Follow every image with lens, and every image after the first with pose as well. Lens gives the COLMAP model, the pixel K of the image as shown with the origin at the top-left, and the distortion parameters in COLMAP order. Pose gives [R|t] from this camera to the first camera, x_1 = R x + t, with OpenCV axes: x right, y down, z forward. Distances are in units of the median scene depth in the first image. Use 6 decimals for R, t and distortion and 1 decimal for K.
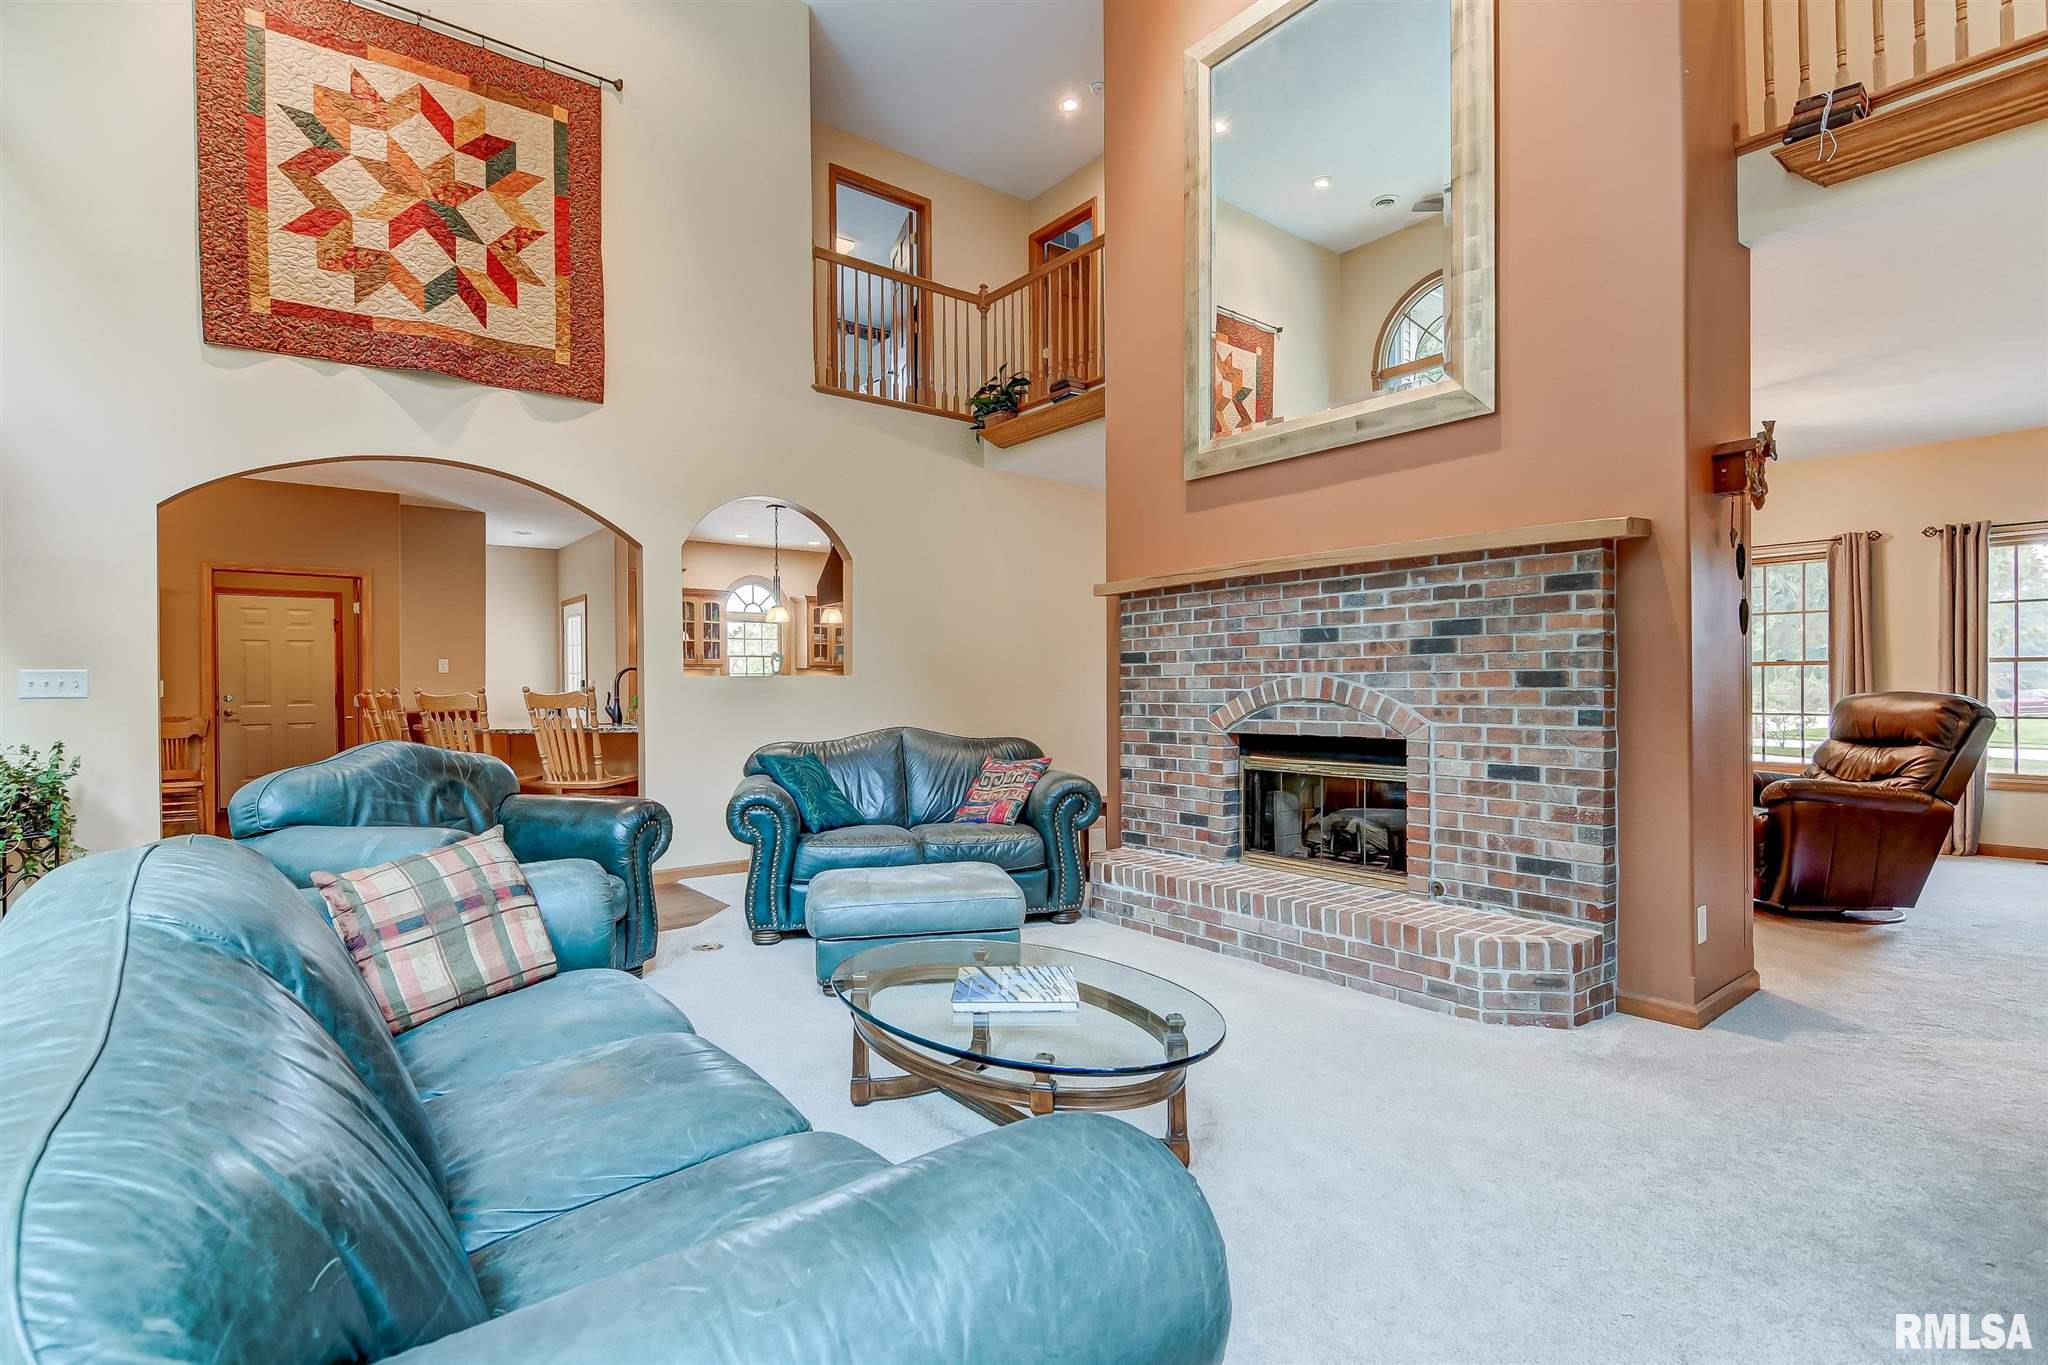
lens RADIAL K [[985.6, 0, 1011.2], [0, 985.6, 688.2], [0, 0, 1]] dist [-0.009598, 0.000007]
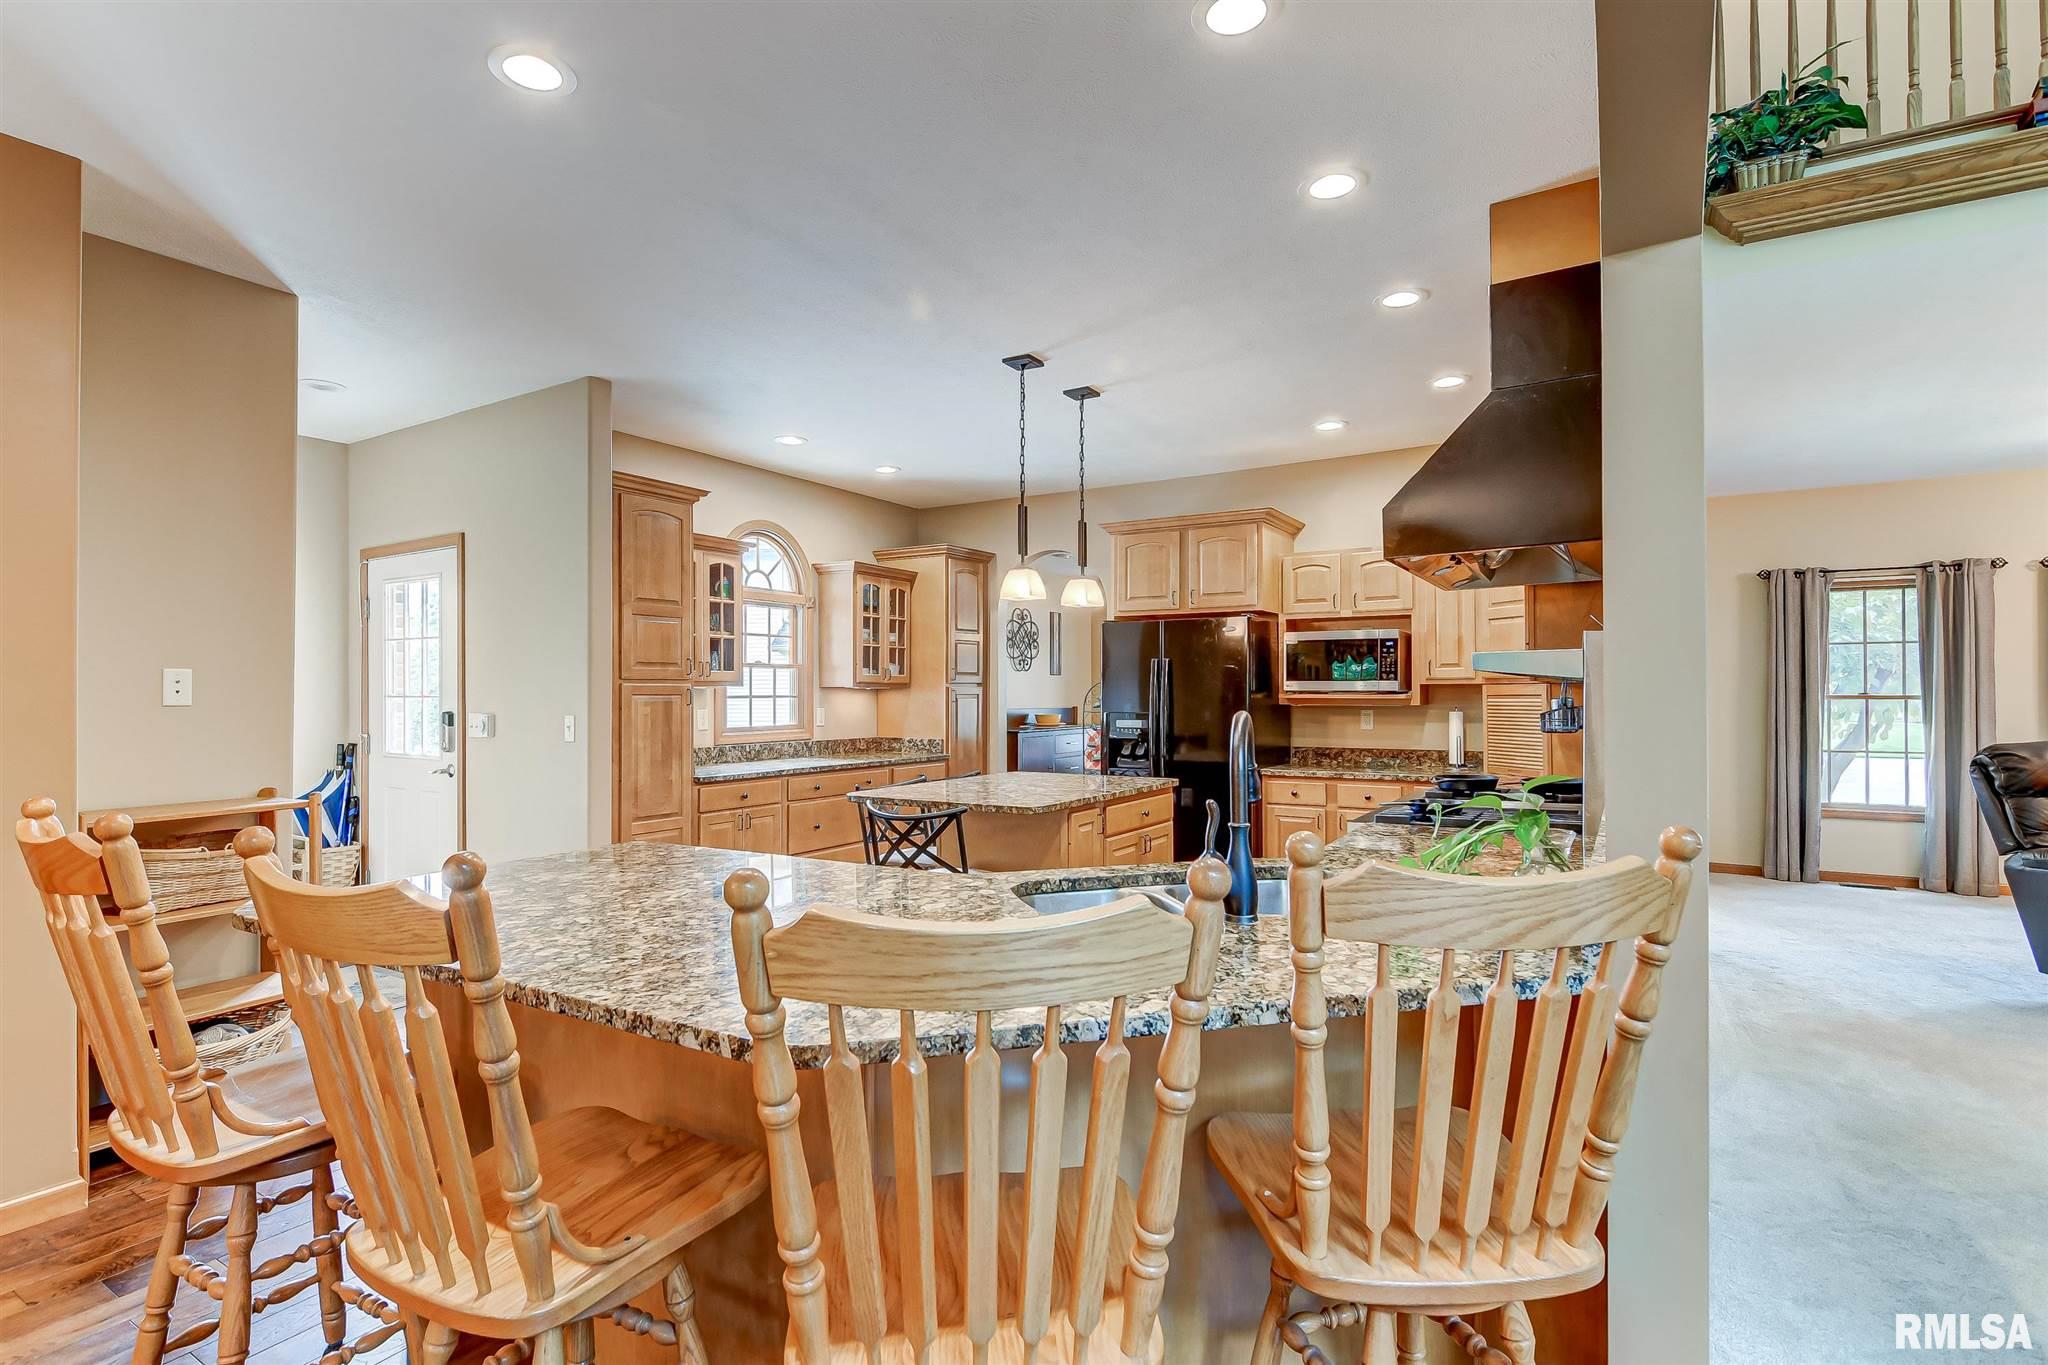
lens RADIAL K [[985.6, 0, 1011.2], [0, 985.6, 688.2], [0, 0, 1]] dist [-0.009598, 0.000007]
pose [[0.934050, 0.012330, 0.356928, -0.337302], [0.000480, 0.999360, -0.035780, 0.000740], [-0.357141, 0.033591, 0.933446, 0.434051]]
